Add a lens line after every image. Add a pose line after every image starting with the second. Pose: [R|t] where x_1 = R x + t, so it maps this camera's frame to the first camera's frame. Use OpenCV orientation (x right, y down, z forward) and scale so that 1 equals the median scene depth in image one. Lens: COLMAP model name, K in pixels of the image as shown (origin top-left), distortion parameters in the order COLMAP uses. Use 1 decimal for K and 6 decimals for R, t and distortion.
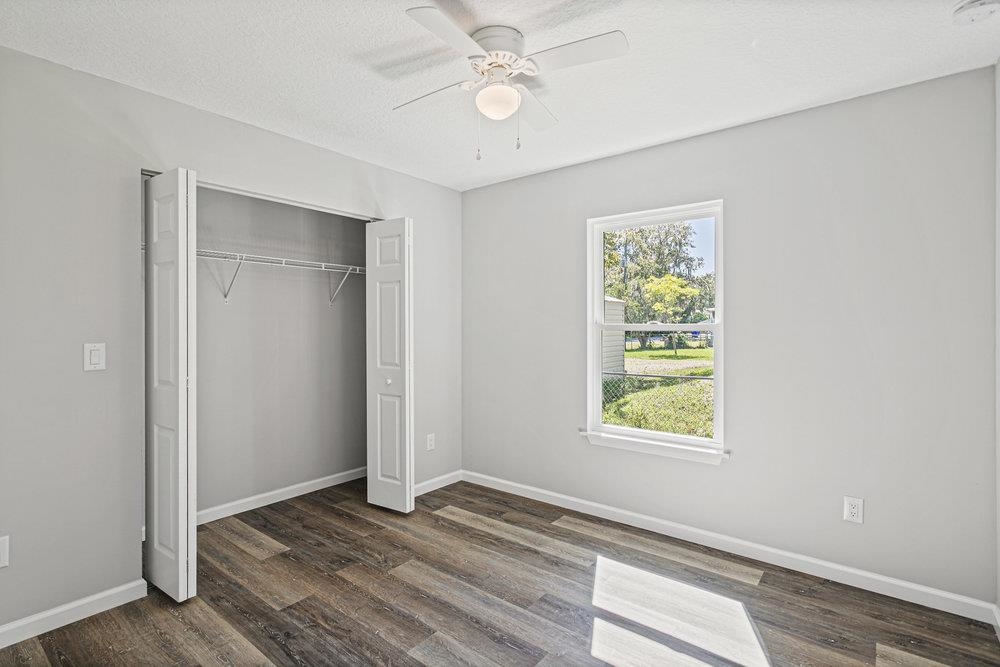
lens RADIAL K [[481.1, 0, 491.1], [0, 481.1, 330.2], [0, 0, 1]] dist [0.003033, 0.001236]
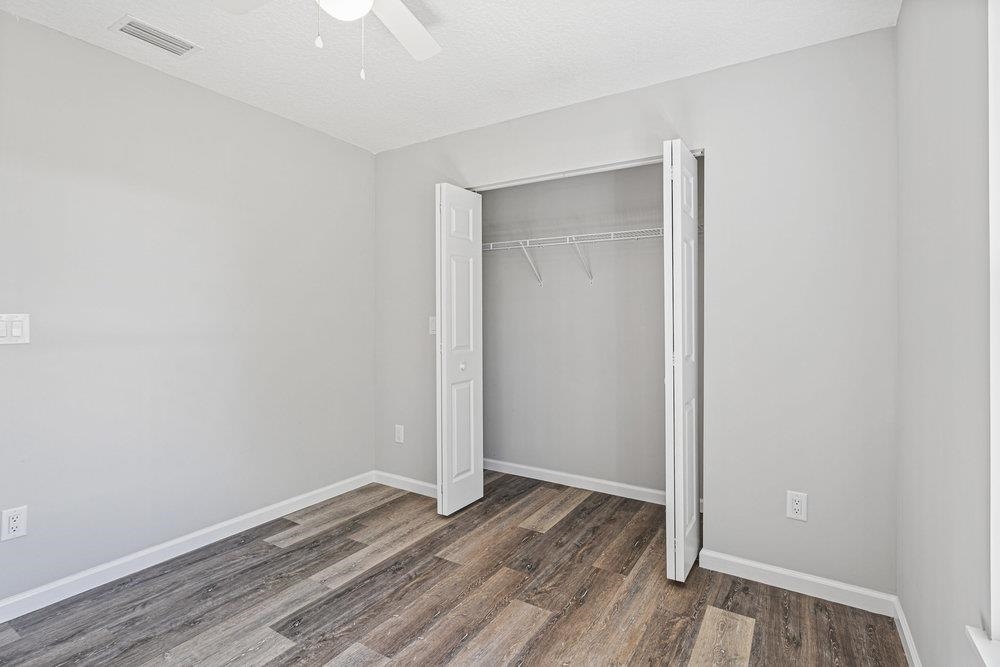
lens RADIAL K [[481.1, 0, 492.5], [0, 481.1, 328.9], [0, 0, 1]] dist [0.003033, 0.001236]
pose [[0.113016, 0.021202, -0.993367, 0.535778], [-0.008402, 0.999757, 0.020382, 0.021497], [0.993558, 0.006043, 0.113167, 0.788988]]
